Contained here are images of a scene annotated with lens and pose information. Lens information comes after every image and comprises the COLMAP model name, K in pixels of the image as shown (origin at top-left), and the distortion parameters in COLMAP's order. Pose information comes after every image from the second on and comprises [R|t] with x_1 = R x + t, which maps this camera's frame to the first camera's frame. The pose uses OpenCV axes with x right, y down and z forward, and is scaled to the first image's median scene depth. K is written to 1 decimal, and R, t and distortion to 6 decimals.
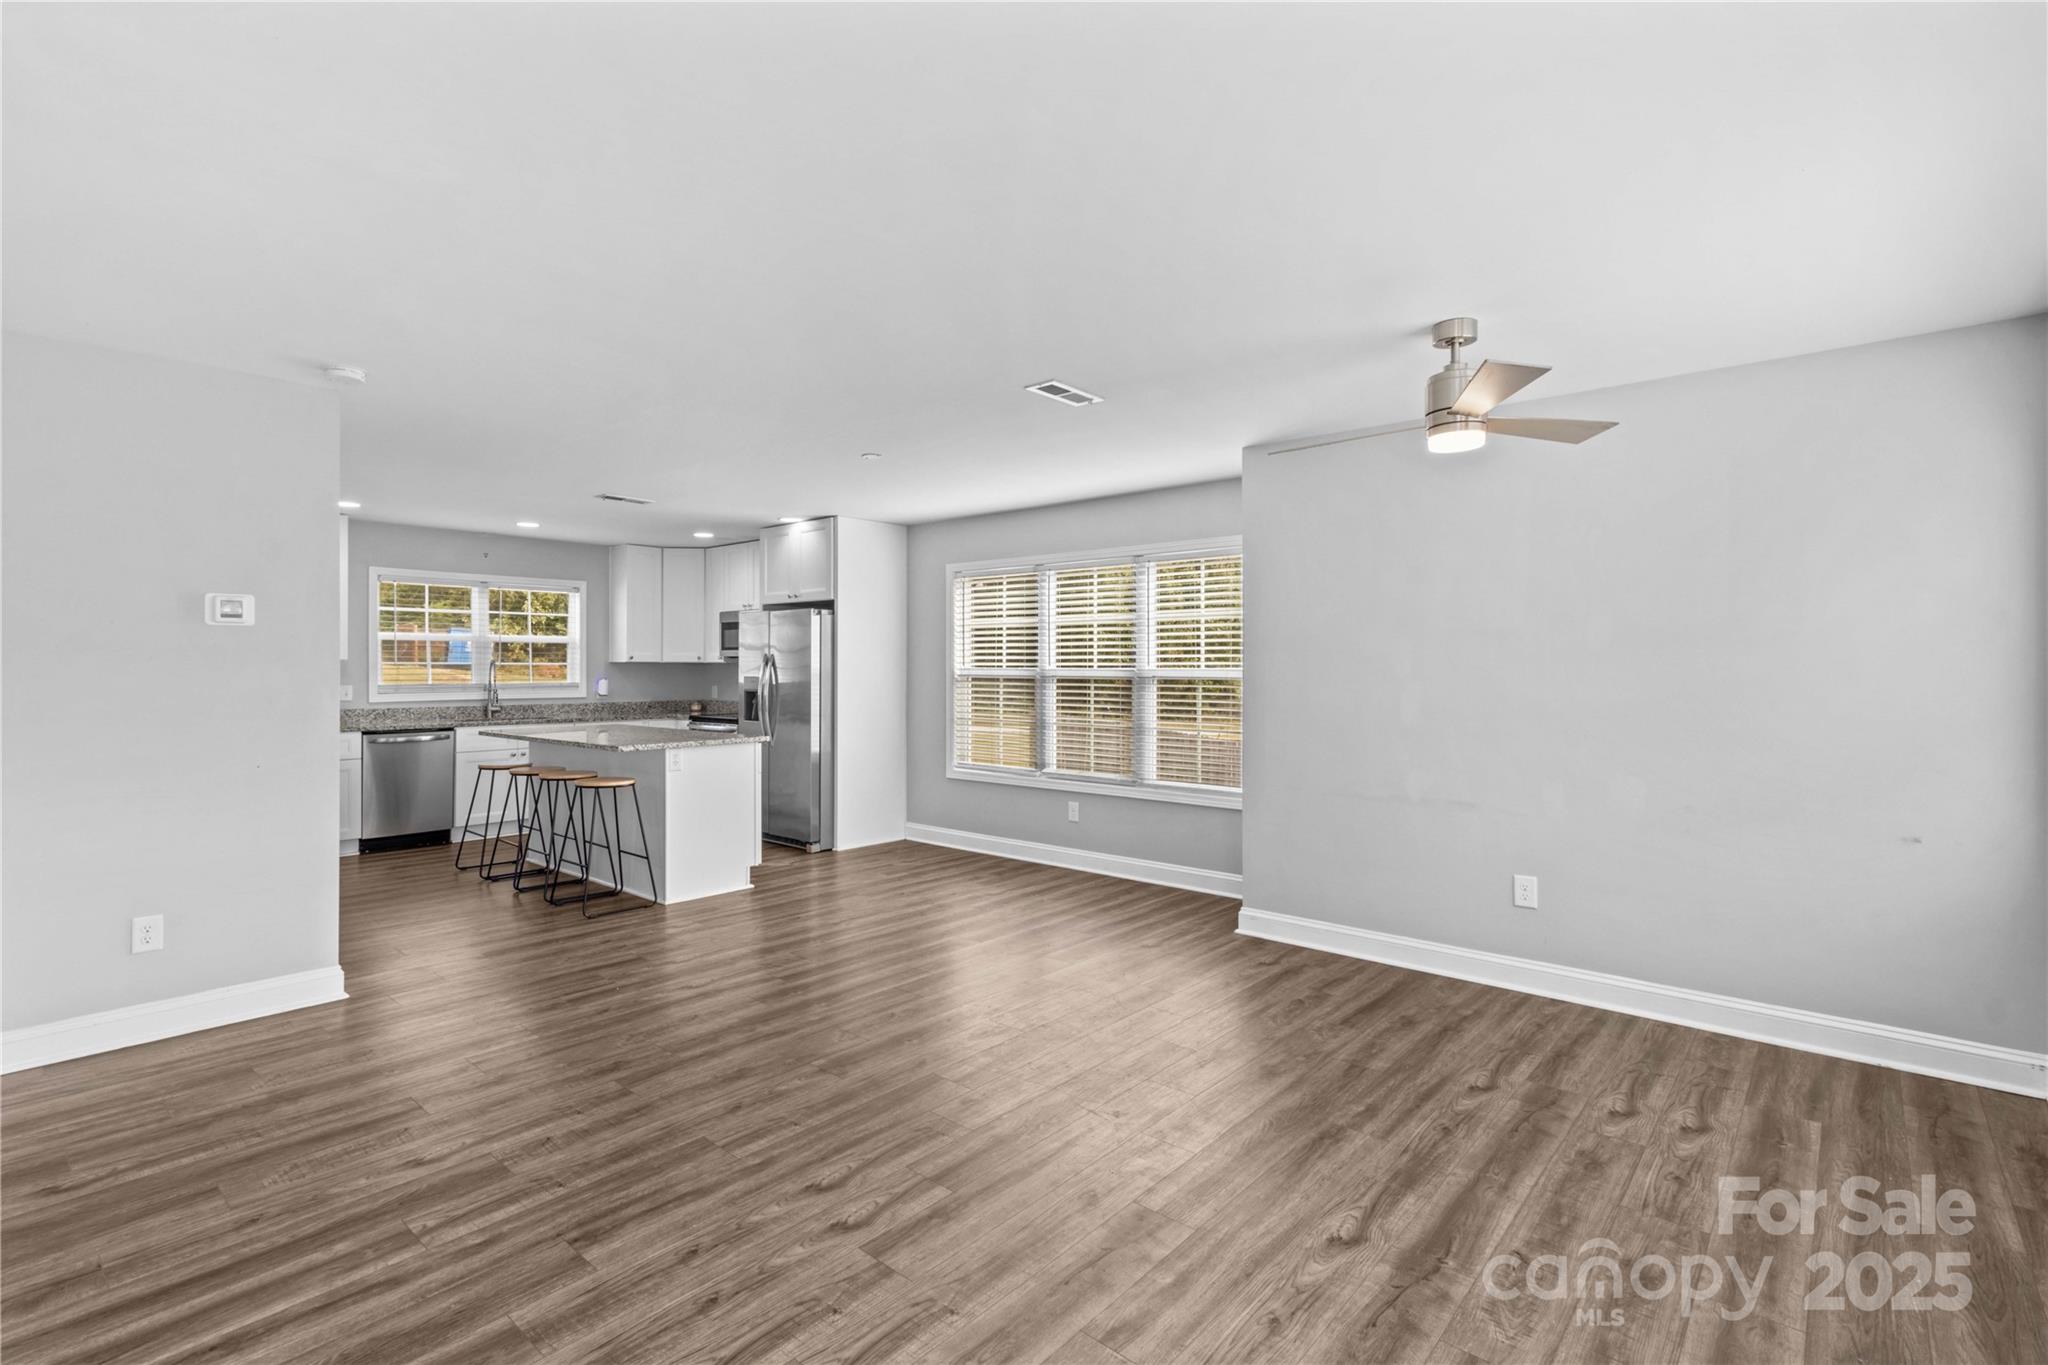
lens RADIAL K [[947.7, 0, 972.6], [0, 947.7, 676.2], [0, 0, 1]] dist [0.004007, -0.000725]
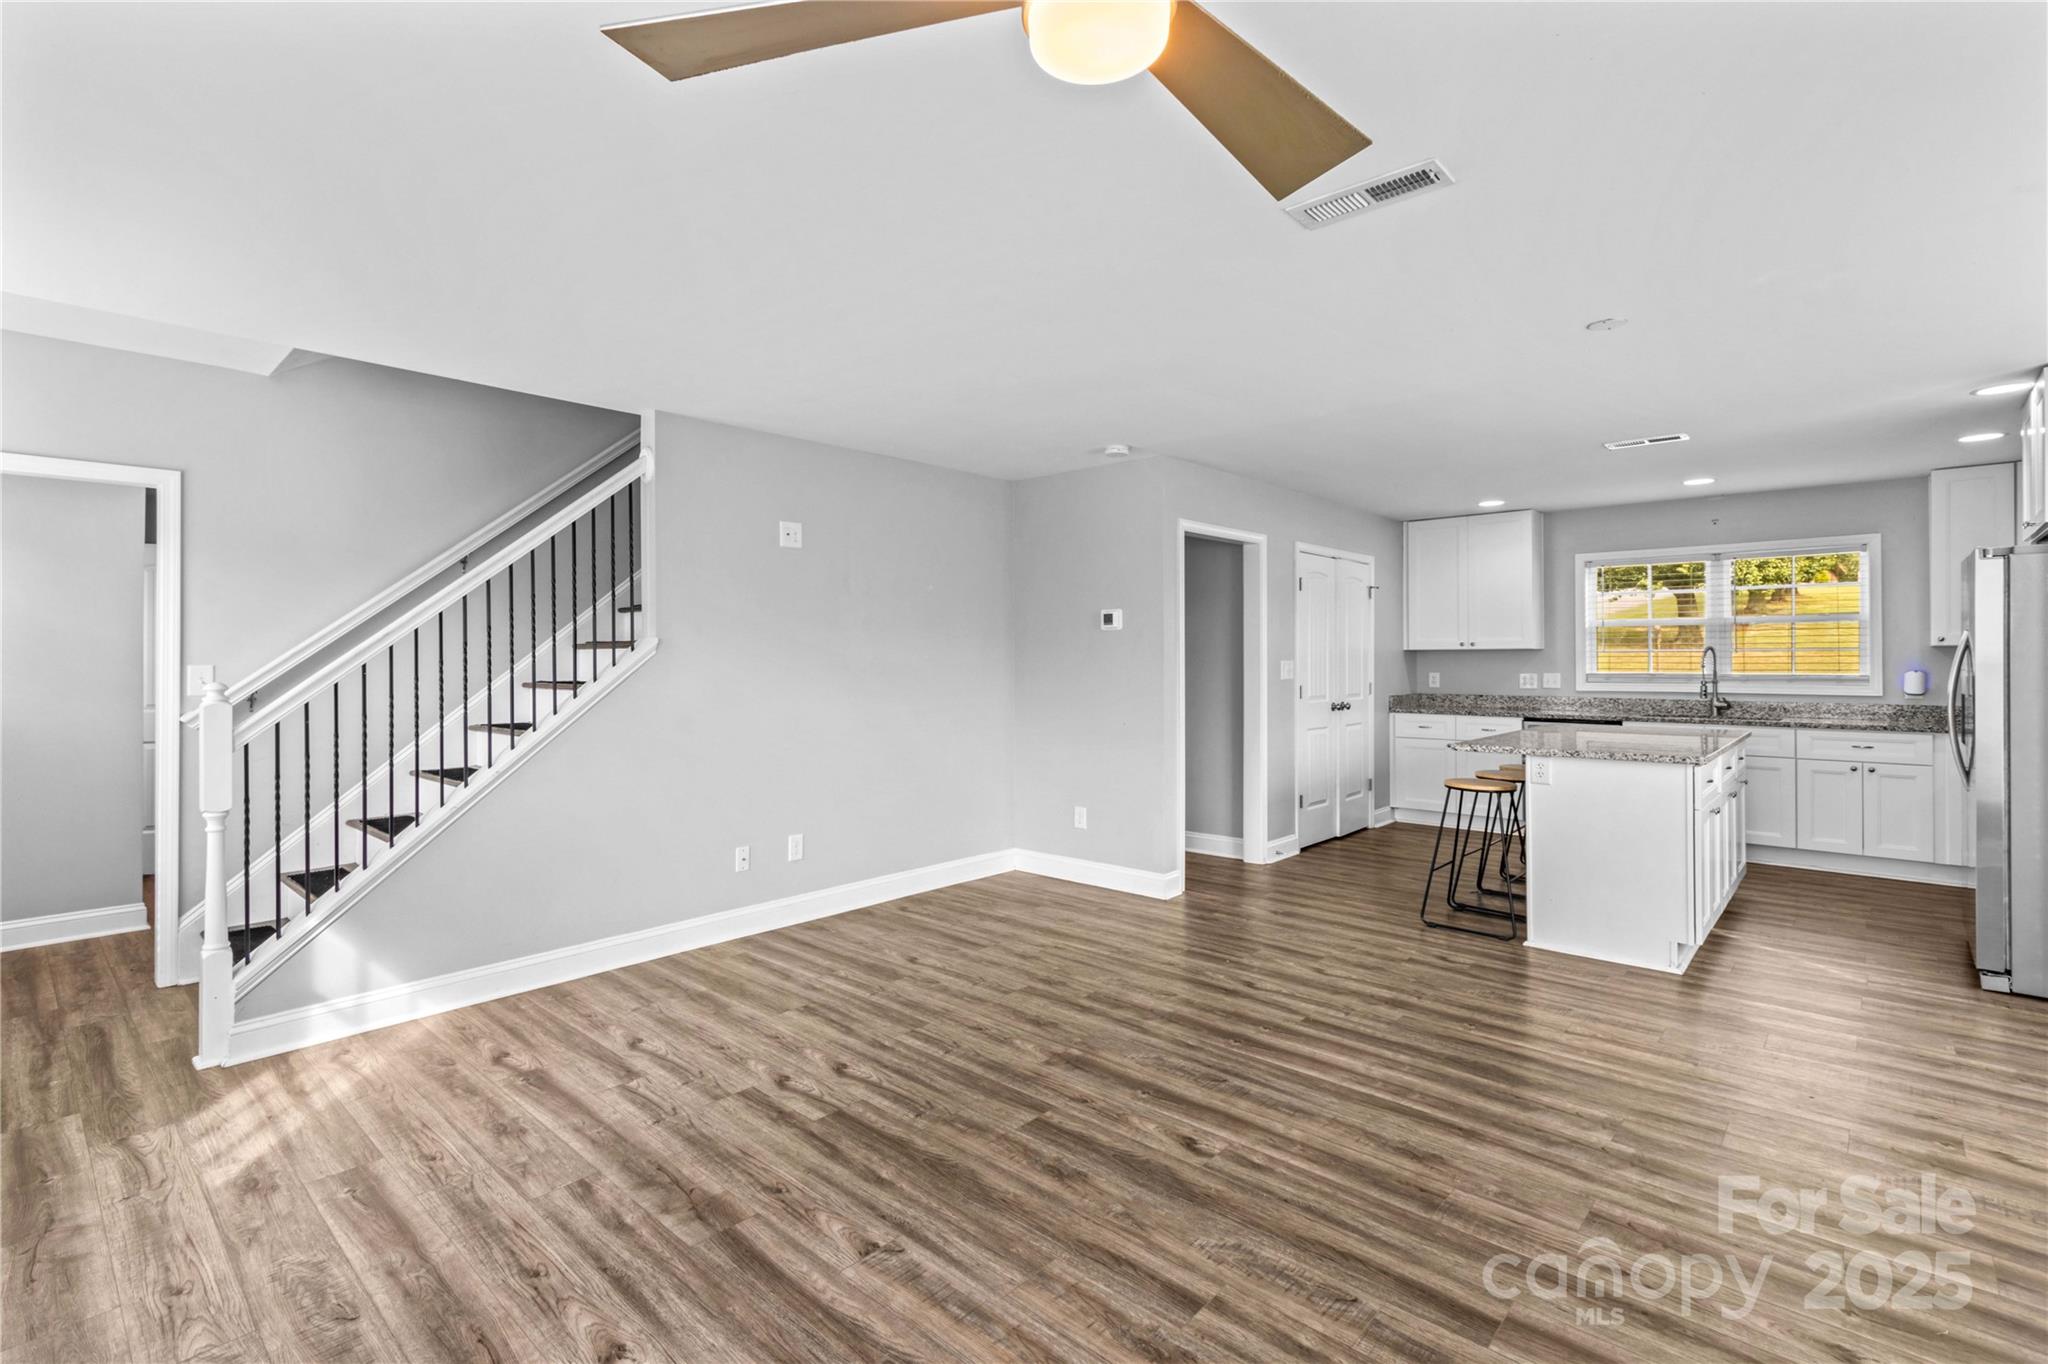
lens RADIAL K [[945.4, 0, 991.8], [0, 945.4, 653.1], [0, 0, 1]] dist [0.003111, 0.000188]
pose [[-0.007958, -0.004933, -0.999956, 0.836434], [-0.006176, 0.999969, -0.004884, -0.006959], [0.999949, 0.006137, -0.007988, 0.917472]]
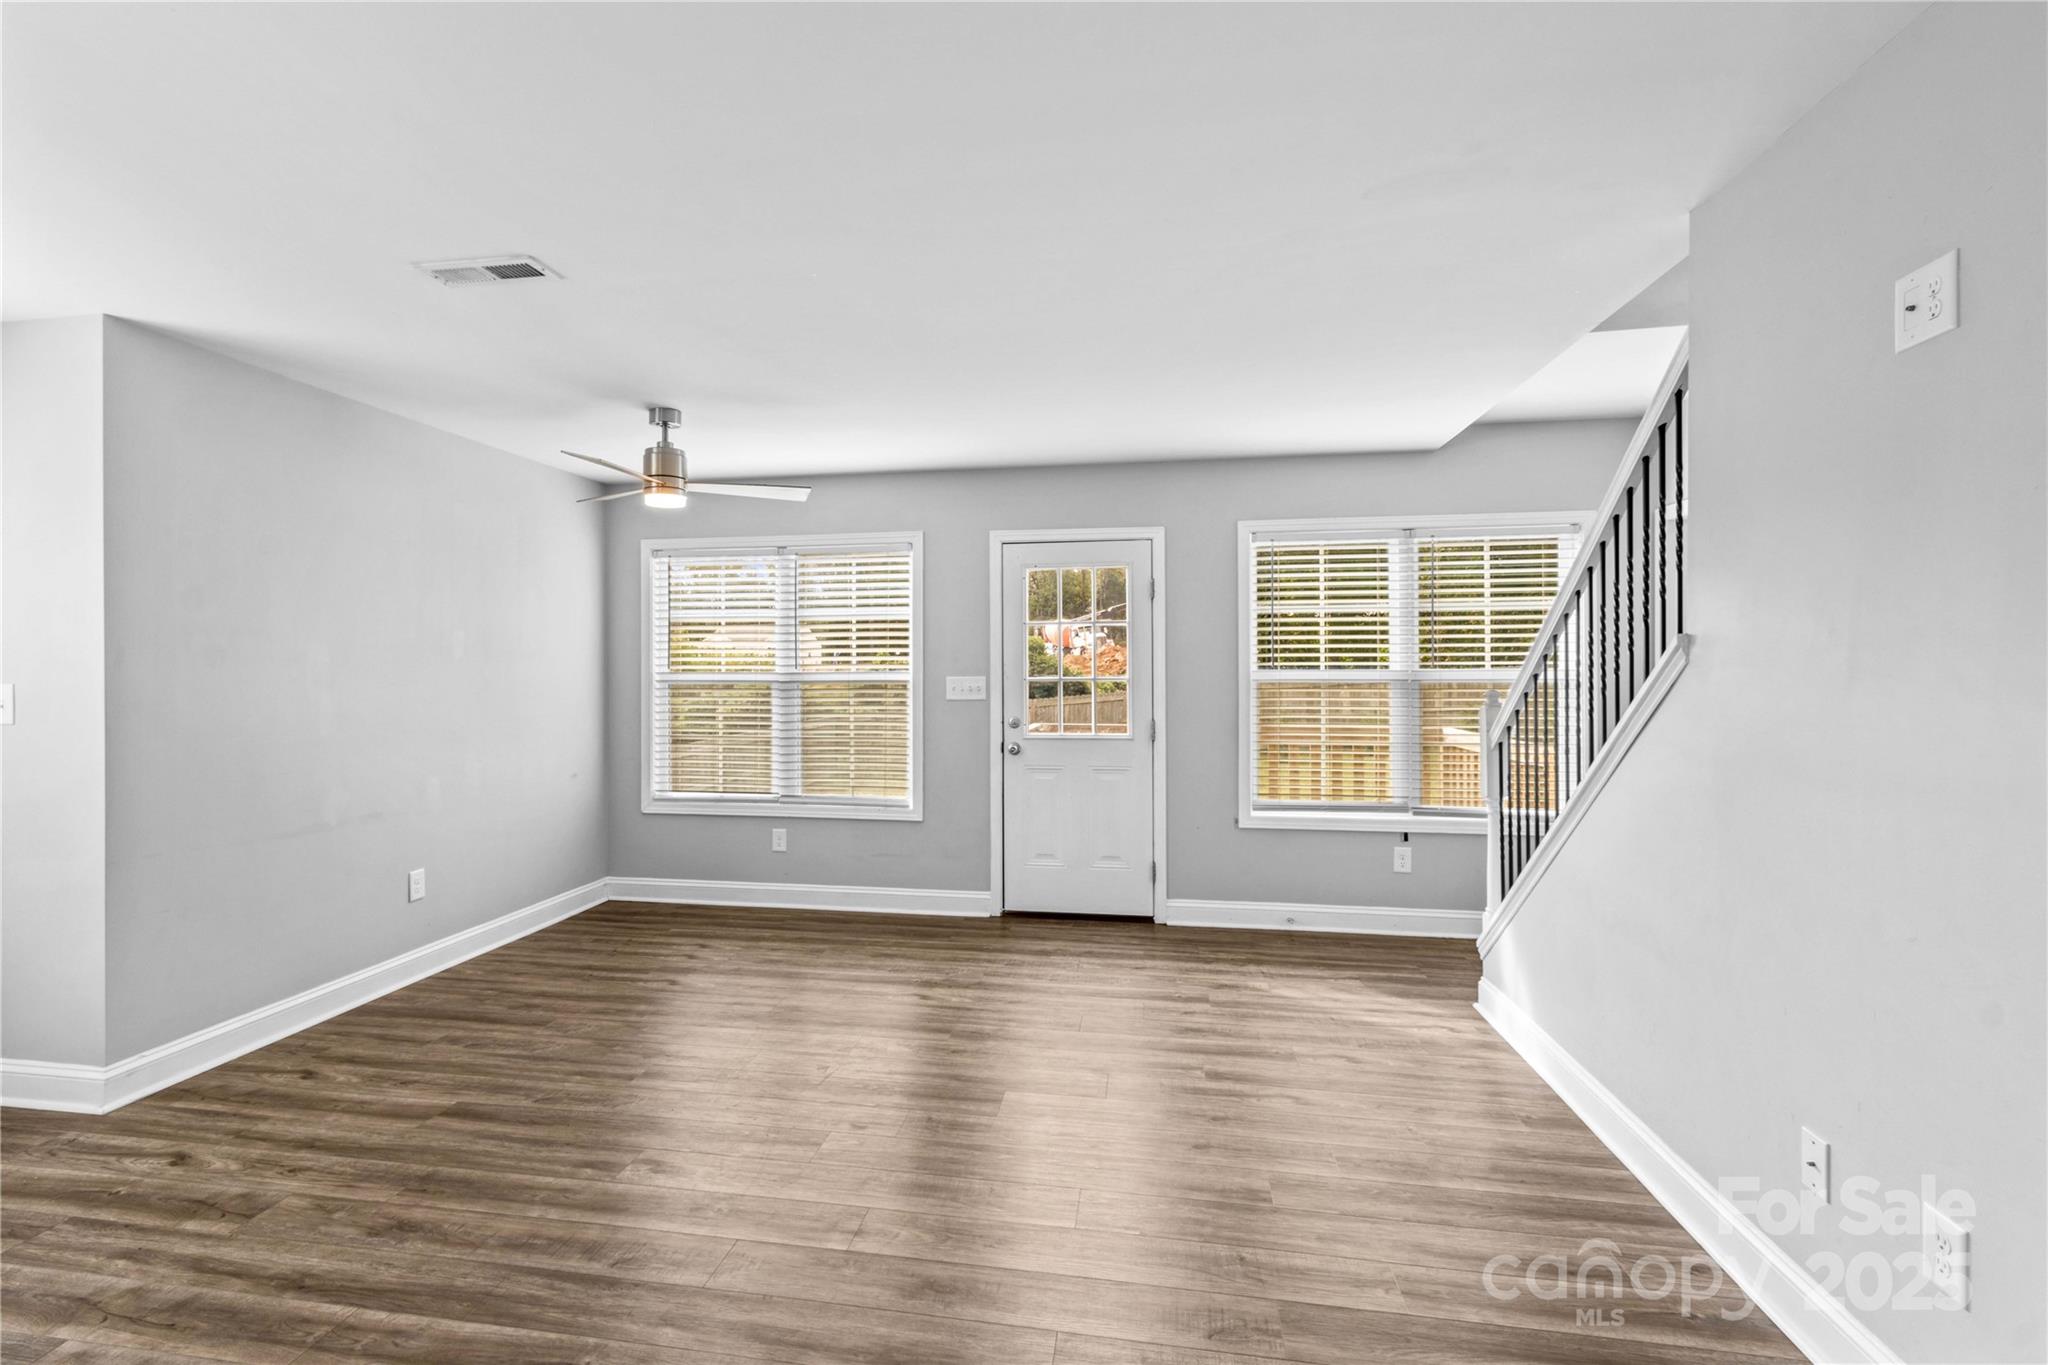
lens RADIAL K [[952.0, 0, 981.3], [0, 952.0, 673.9], [0, 0, 1]] dist [0.003559, -0.001646]
pose [[-0.536674, -0.001983, 0.843787, -0.803592], [0.009782, 0.999915, 0.008571, -0.013859], [-0.843733, 0.012854, -0.536609, 1.278772]]
